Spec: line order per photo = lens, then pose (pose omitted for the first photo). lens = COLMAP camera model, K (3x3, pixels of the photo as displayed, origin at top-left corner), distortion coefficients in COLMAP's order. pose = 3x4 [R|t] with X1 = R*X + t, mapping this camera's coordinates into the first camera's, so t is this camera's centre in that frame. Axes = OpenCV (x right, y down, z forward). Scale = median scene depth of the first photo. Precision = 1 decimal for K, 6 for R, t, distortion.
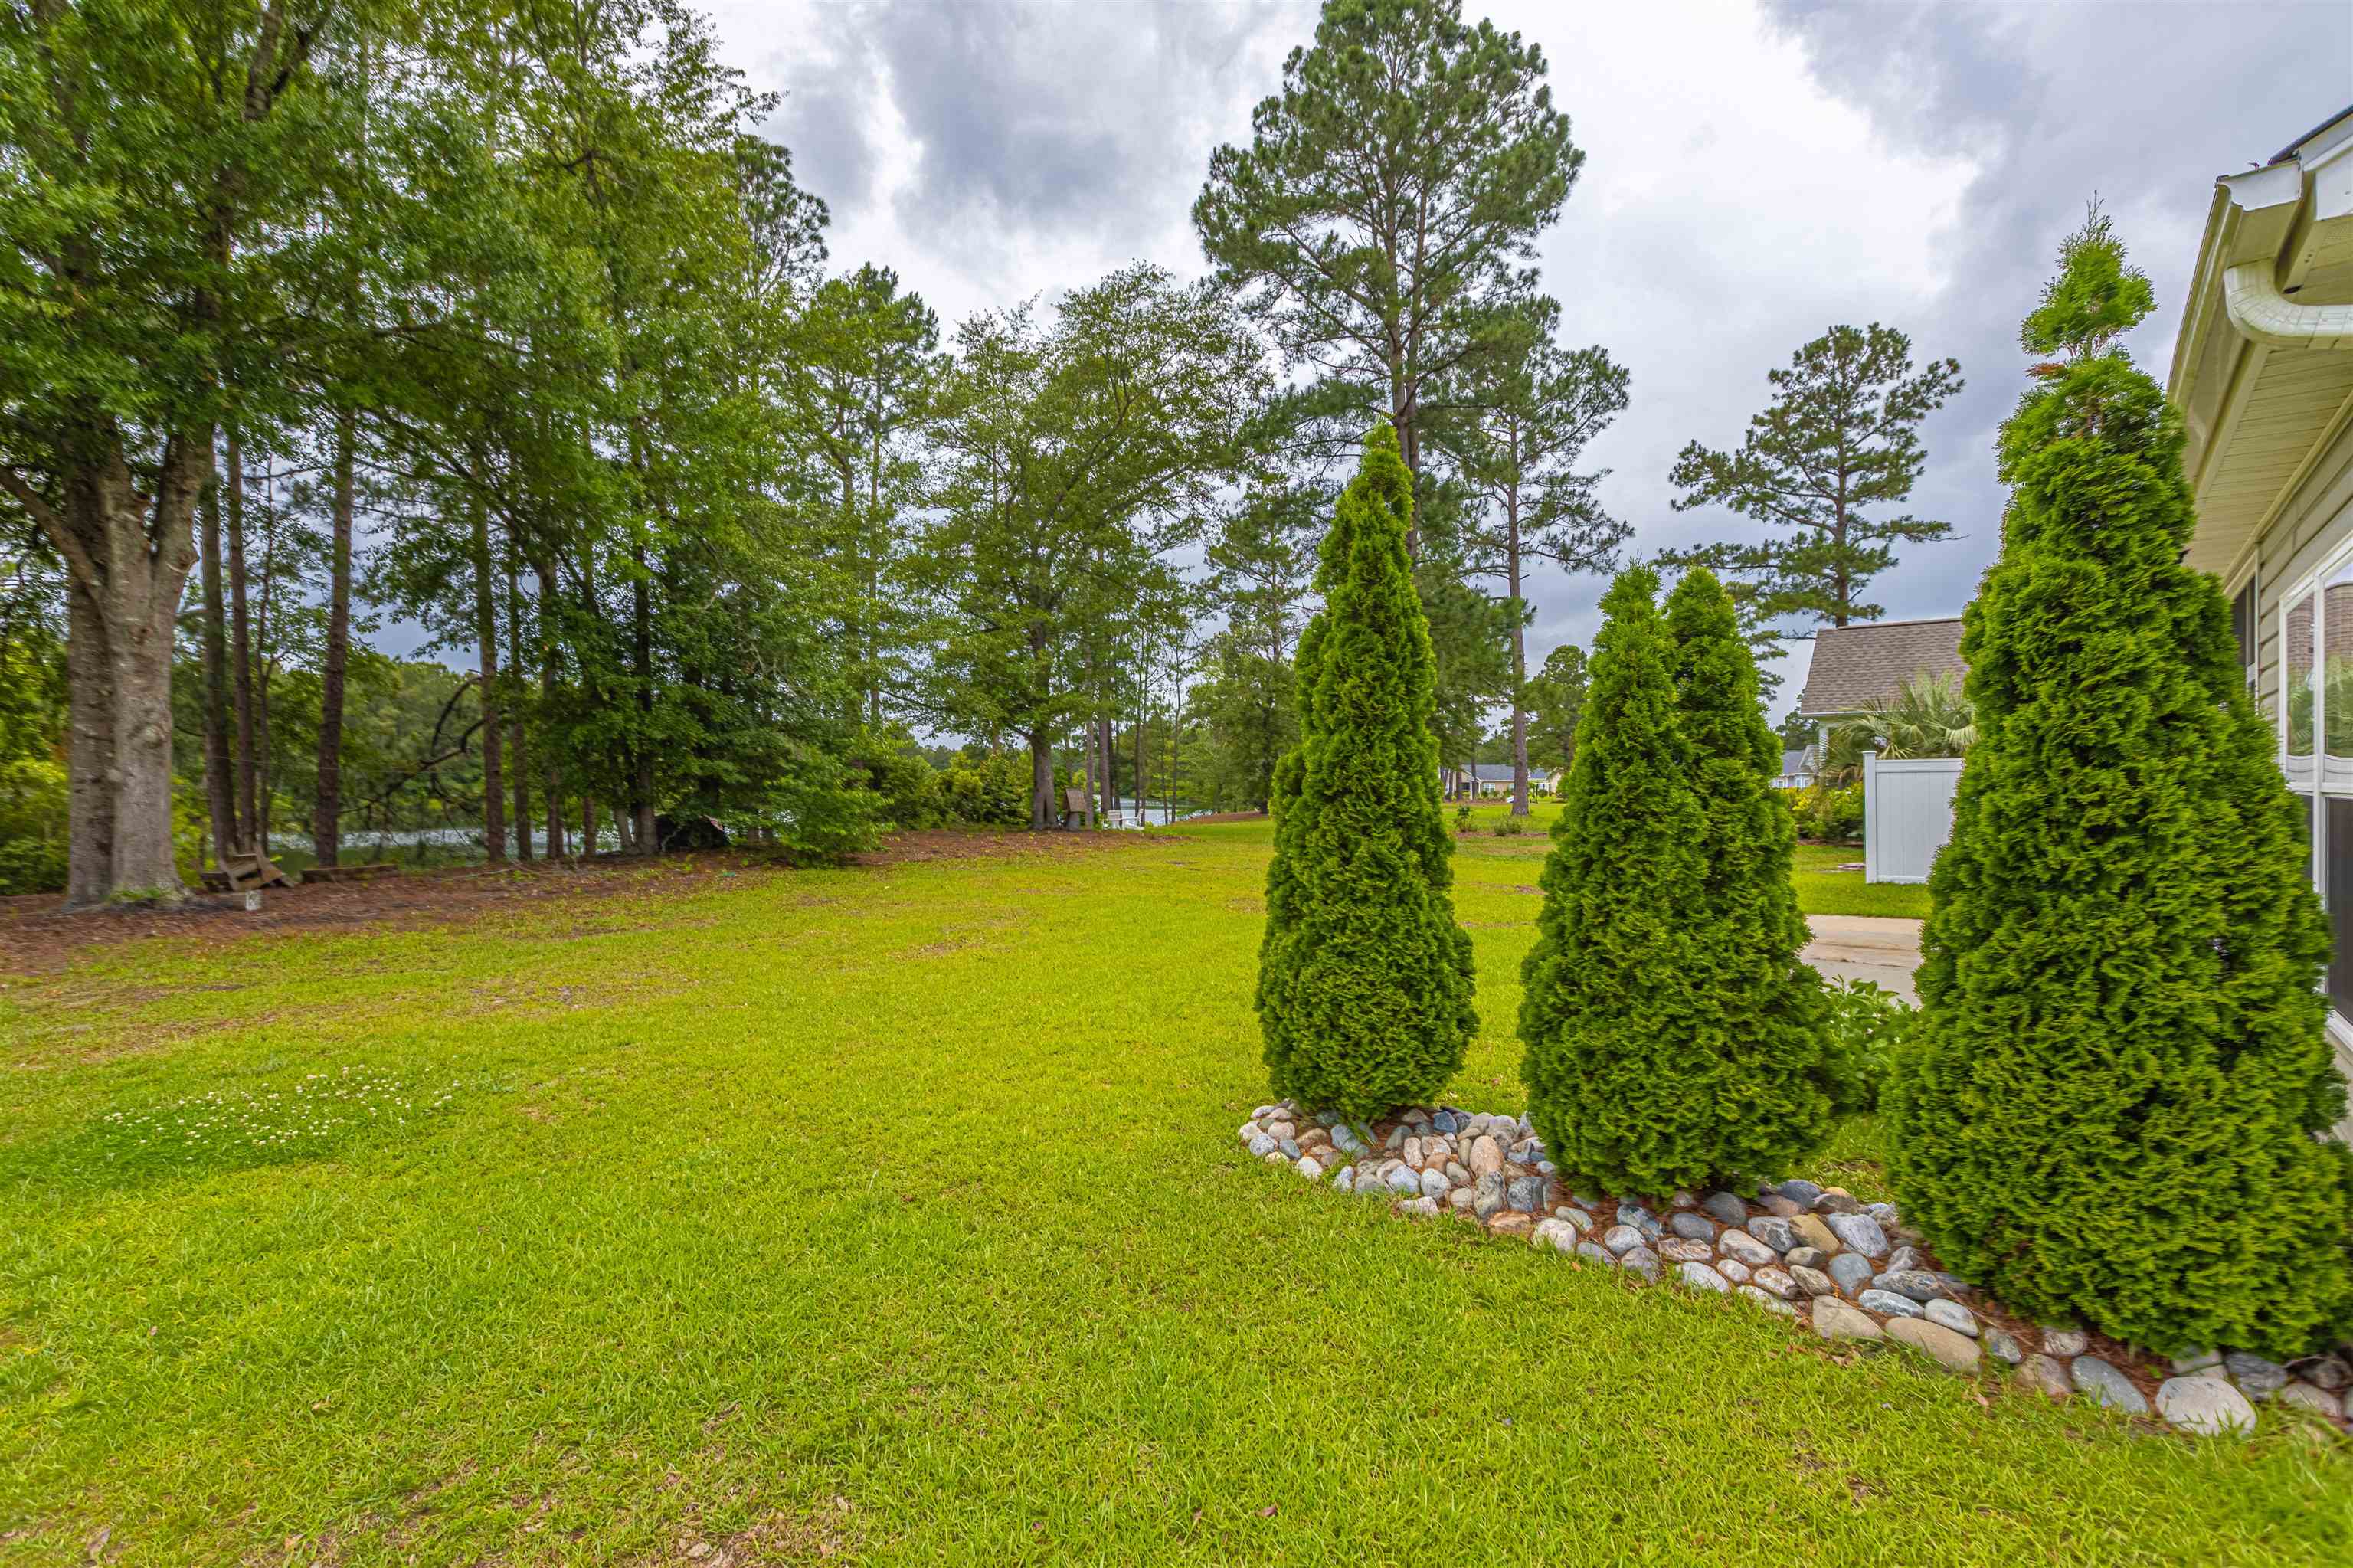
lens RADIAL K [[1046.6, 0, 1196.4], [0, 1046.6, 777.3], [0, 0, 1]] dist [0.006372, -0.002840]
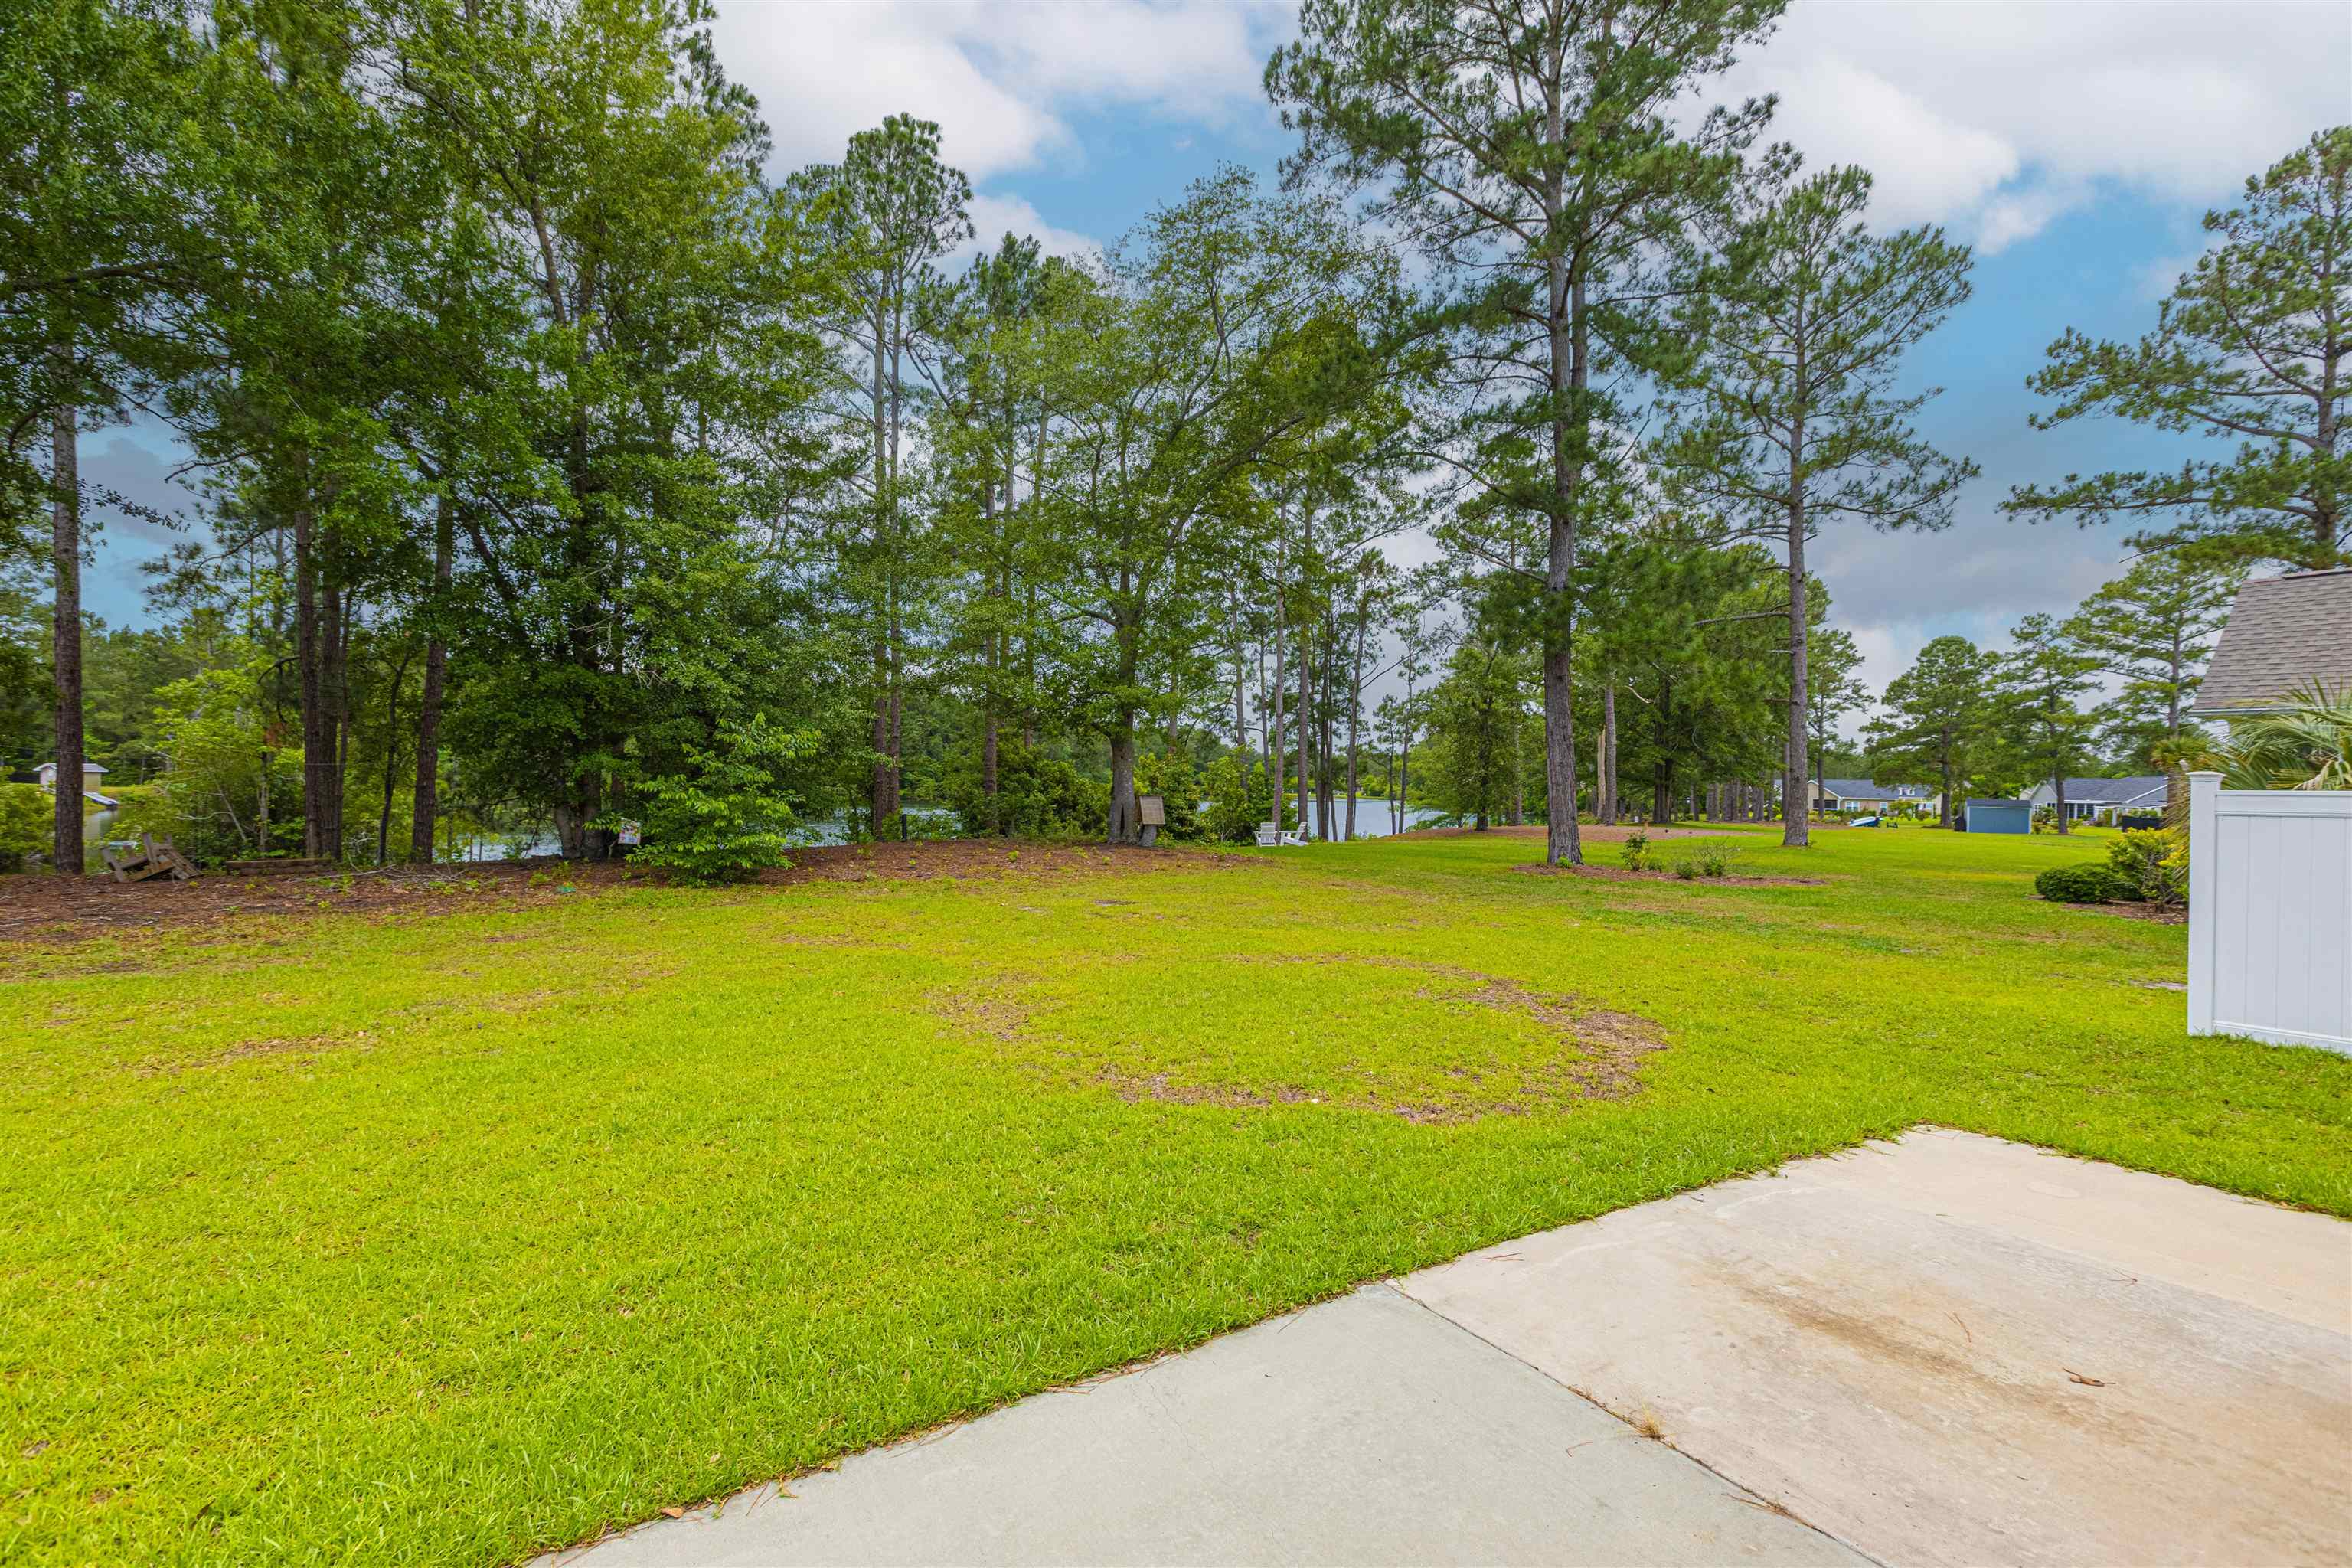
lens RADIAL K [[1046.2, 0, 1172.5], [0, 1046.2, 791.3], [0, 0, 1]] dist [0.006372, -0.002840]
pose [[0.953460, 0.025017, -0.300481, 0.117509], [-0.022164, 0.999671, 0.012901, -0.004031], [0.300705, -0.005641, 0.953701, 0.137337]]
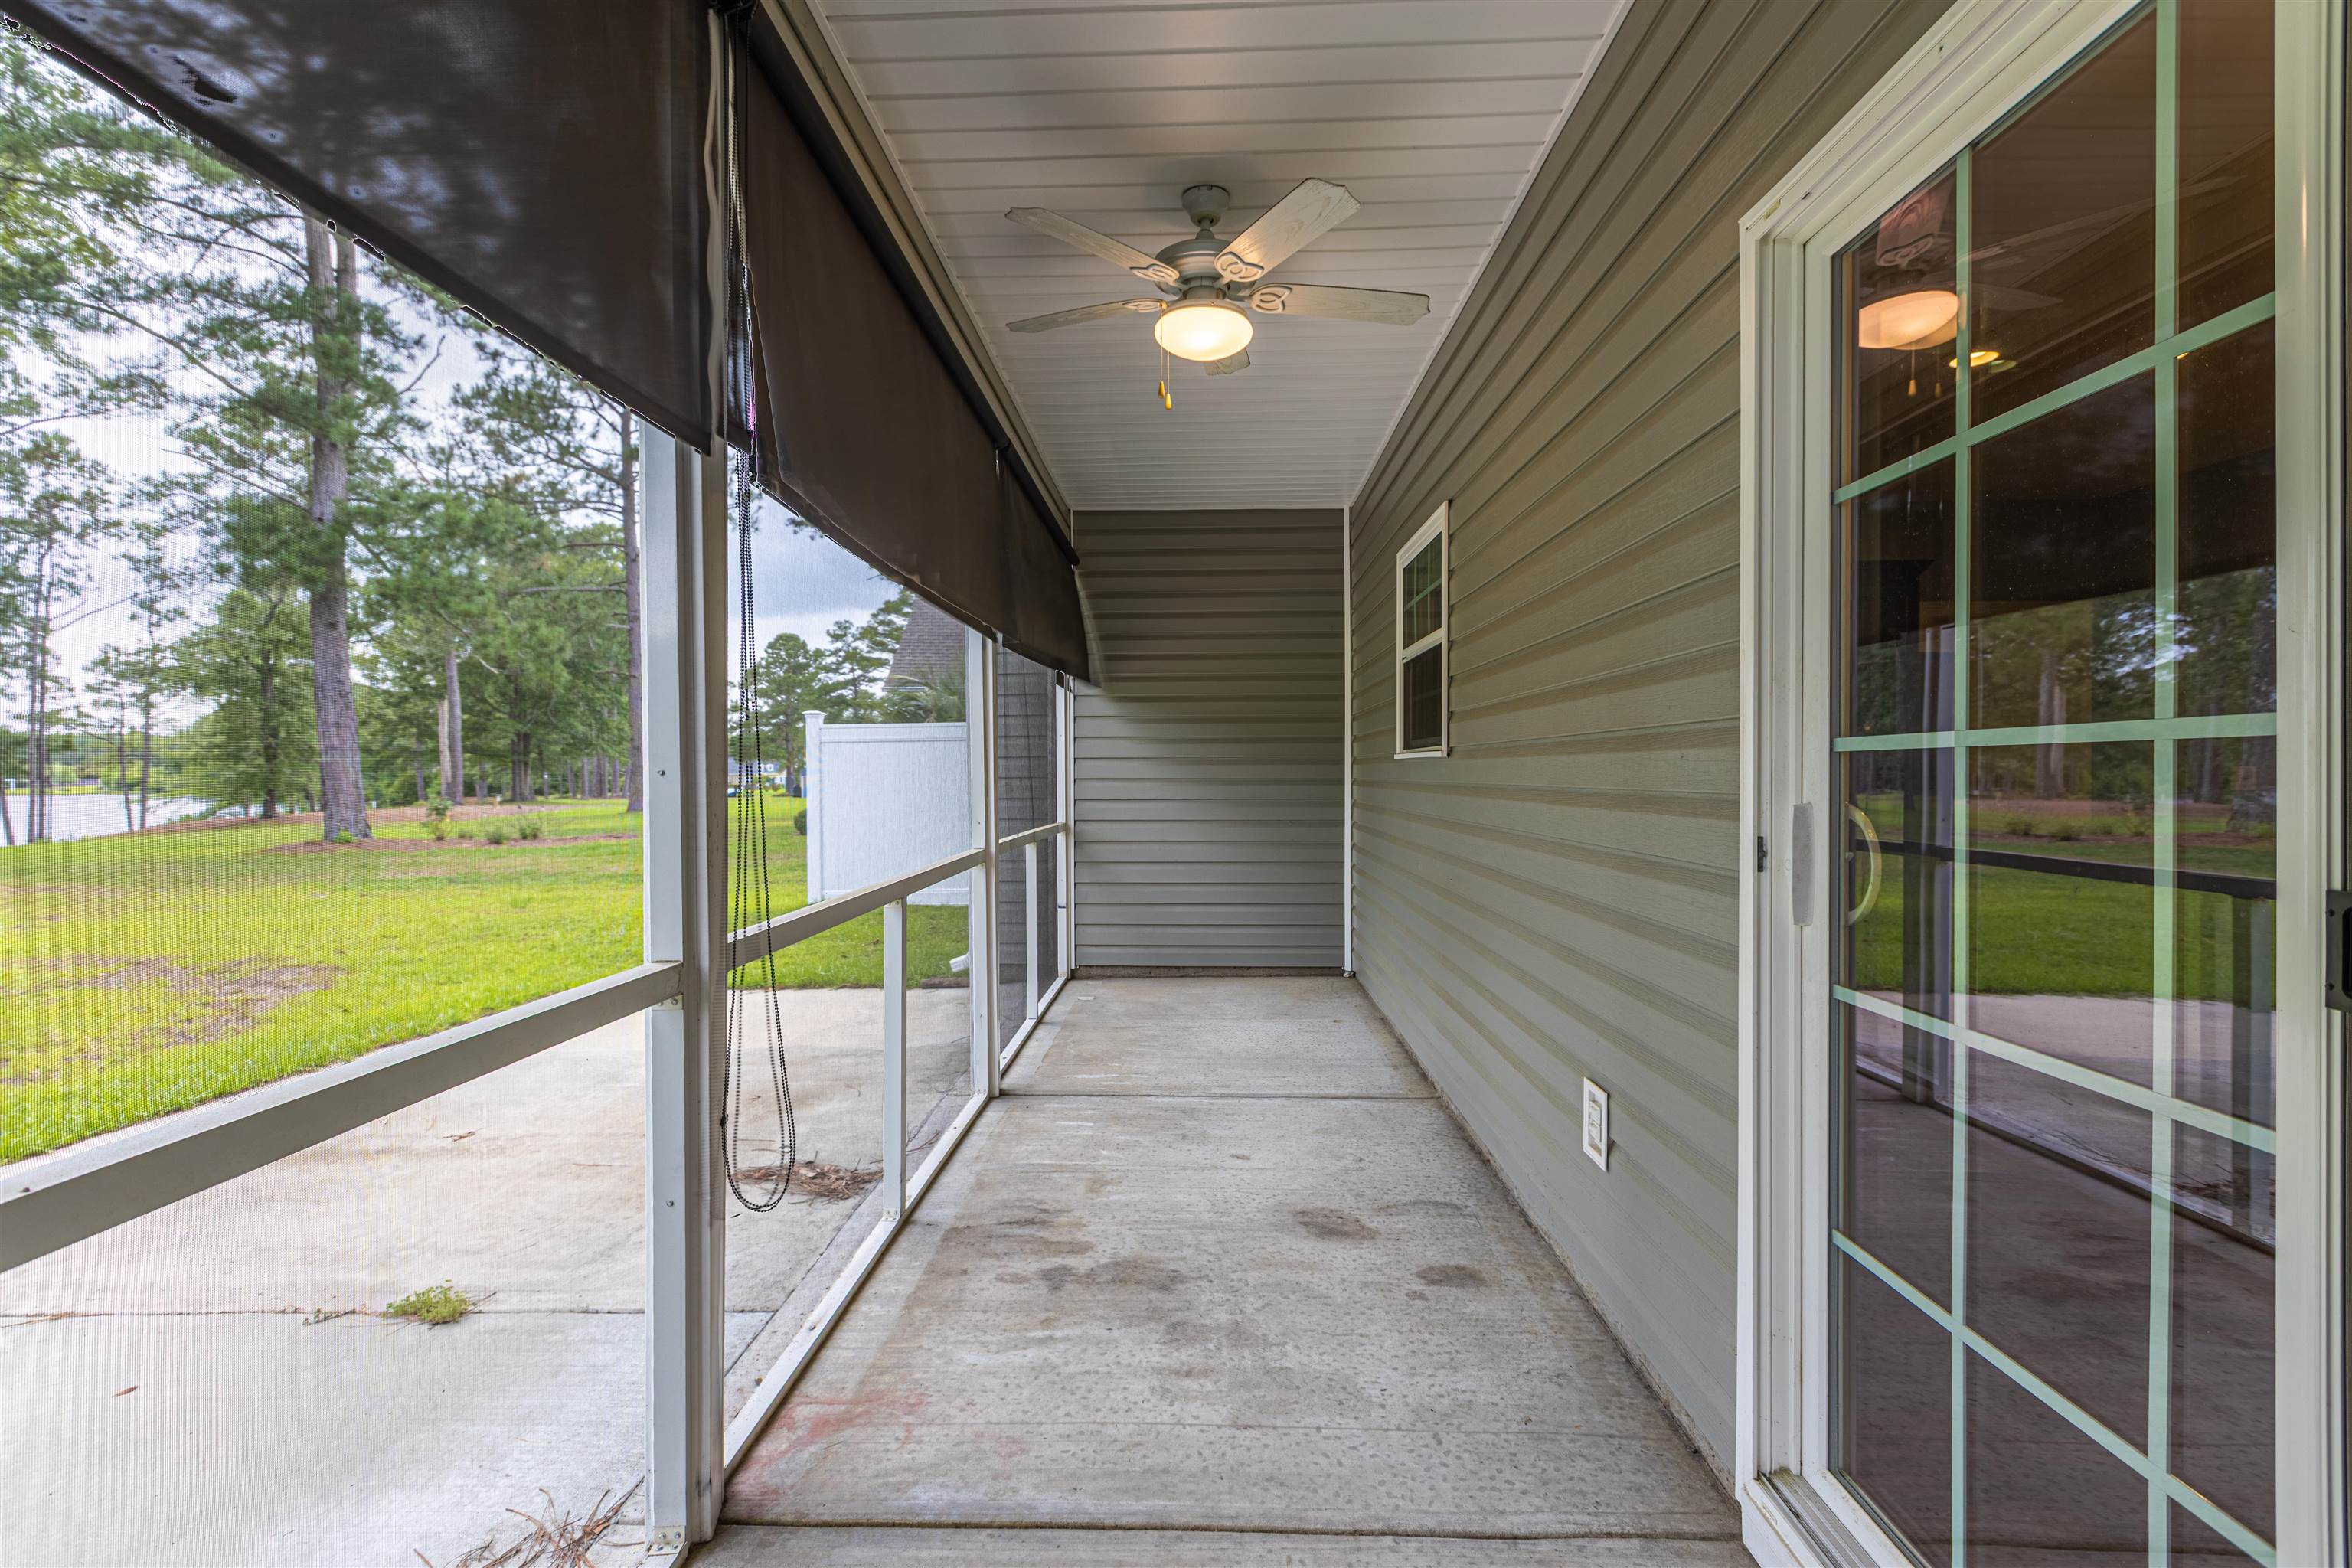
lens RADIAL K [[1046.2, 0, 1165.6], [0, 1046.2, 781.3], [0, 0, 1]] dist [0.006372, -0.002840]
pose [[0.784812, -0.008911, 0.619670, 0.145724], [0.002325, 0.999932, 0.011435, 0.005129], [-0.619730, -0.007534, 0.784779, 0.117676]]
